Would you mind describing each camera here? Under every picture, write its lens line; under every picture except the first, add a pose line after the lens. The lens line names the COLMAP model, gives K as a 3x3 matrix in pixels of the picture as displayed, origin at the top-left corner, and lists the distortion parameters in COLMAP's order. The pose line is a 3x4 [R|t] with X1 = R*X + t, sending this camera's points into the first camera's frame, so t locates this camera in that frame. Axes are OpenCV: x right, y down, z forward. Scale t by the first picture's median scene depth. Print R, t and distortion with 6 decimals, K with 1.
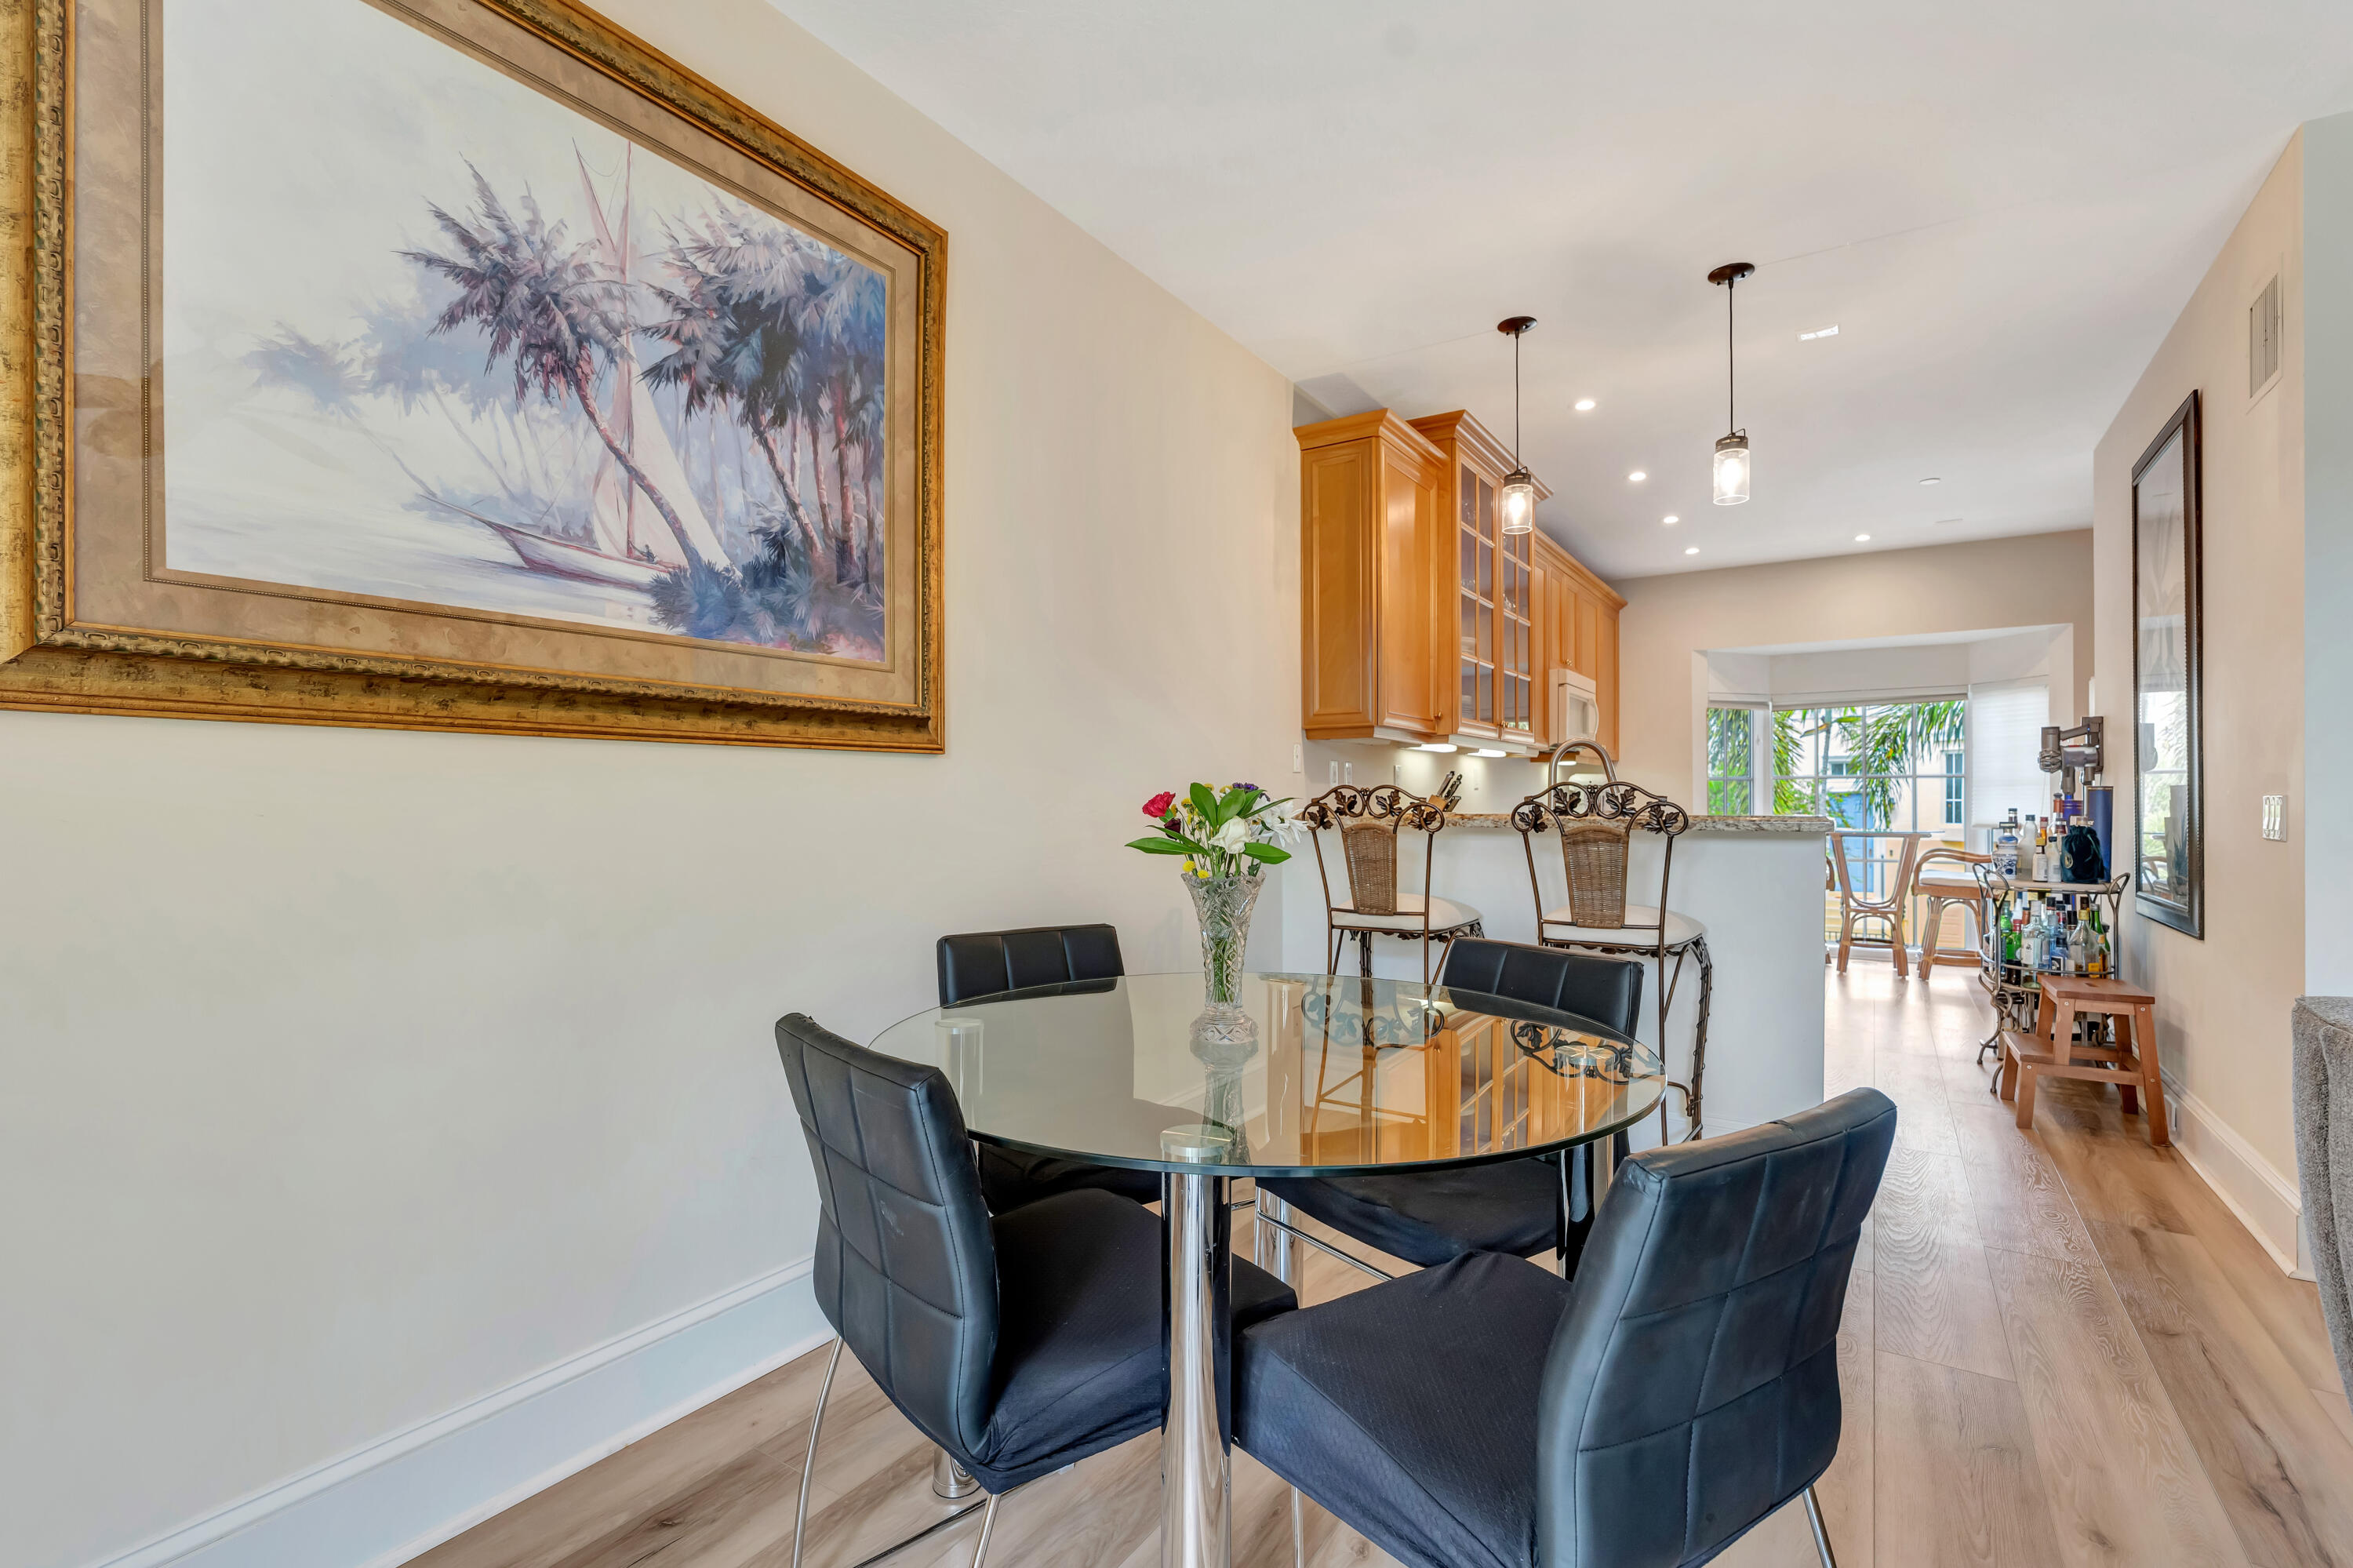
lens RADIAL K [[1069.5, 0, 1165.3], [0, 1069.5, 796.7], [0, 0, 1]] dist [-0.008957, 0.005063]
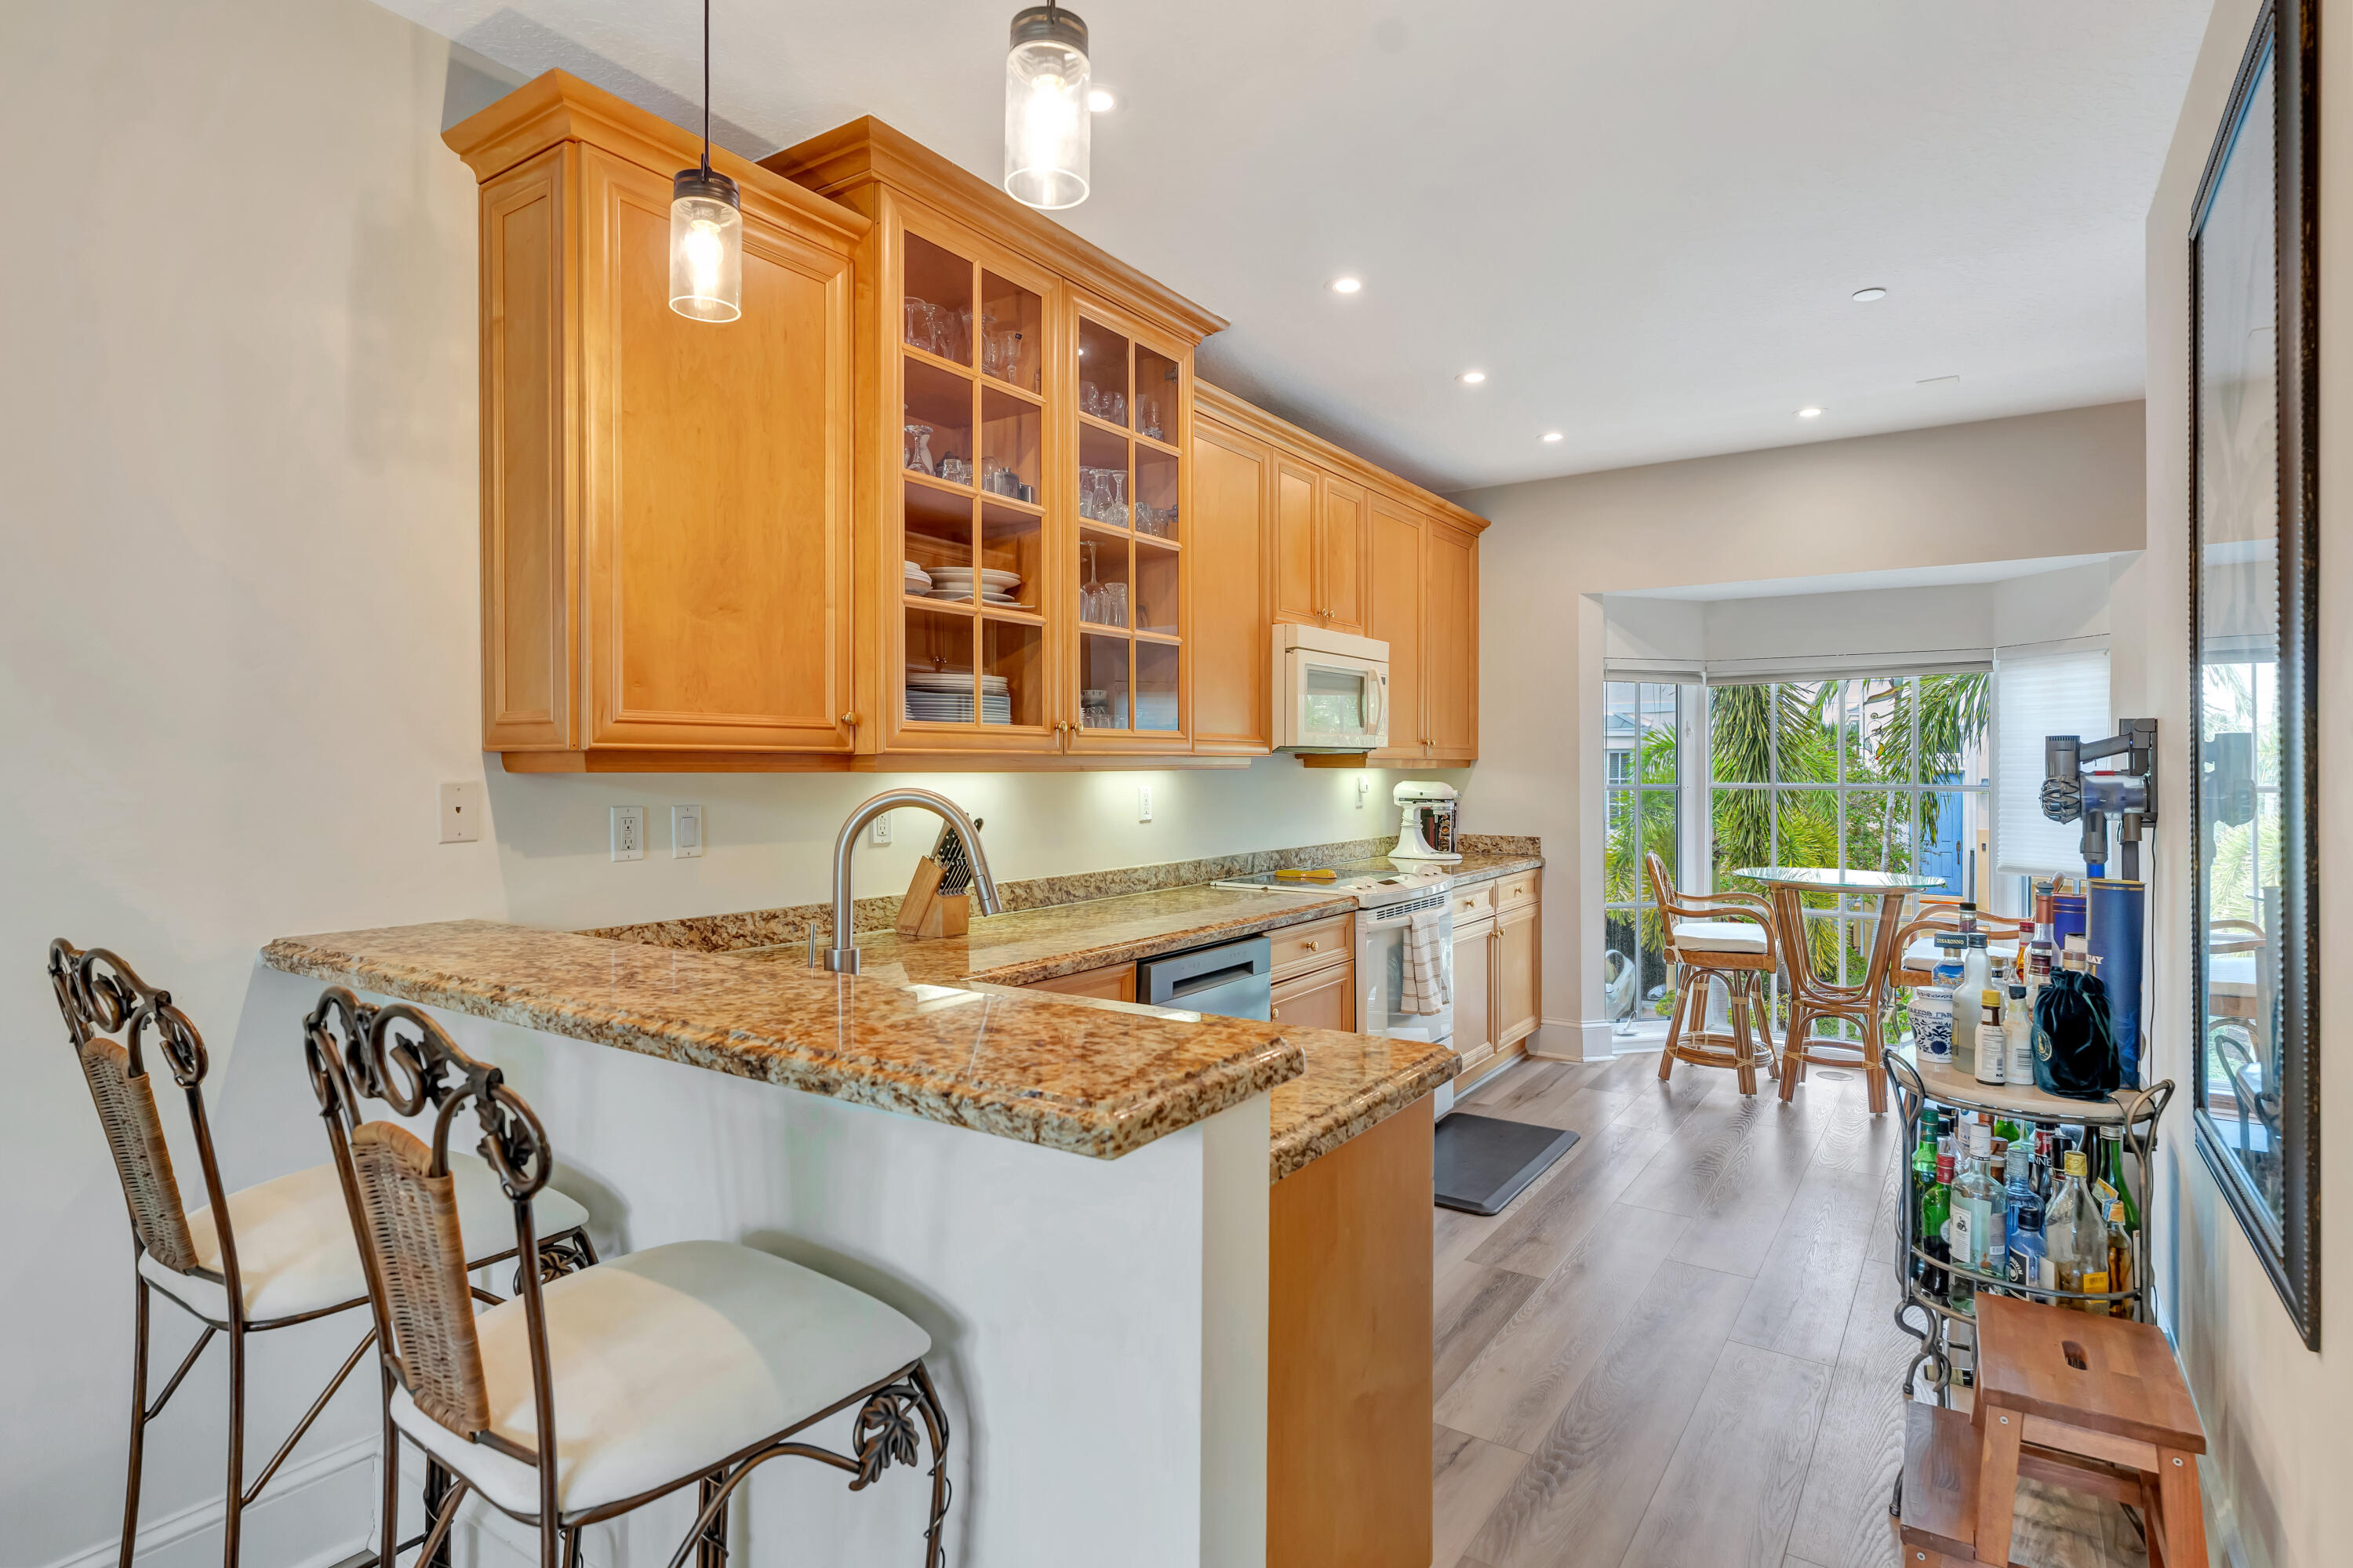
lens RADIAL K [[1217.4, 0, 1173.8], [0, 1217.4, 771.1], [0, 0, 1]] dist [-0.006555, -0.000799]
pose [[0.999963, 0.000882, -0.008545, 0.403905], [-0.000835, 0.999984, 0.005547, -0.052390], [0.008550, -0.005539, 0.999948, 0.402139]]
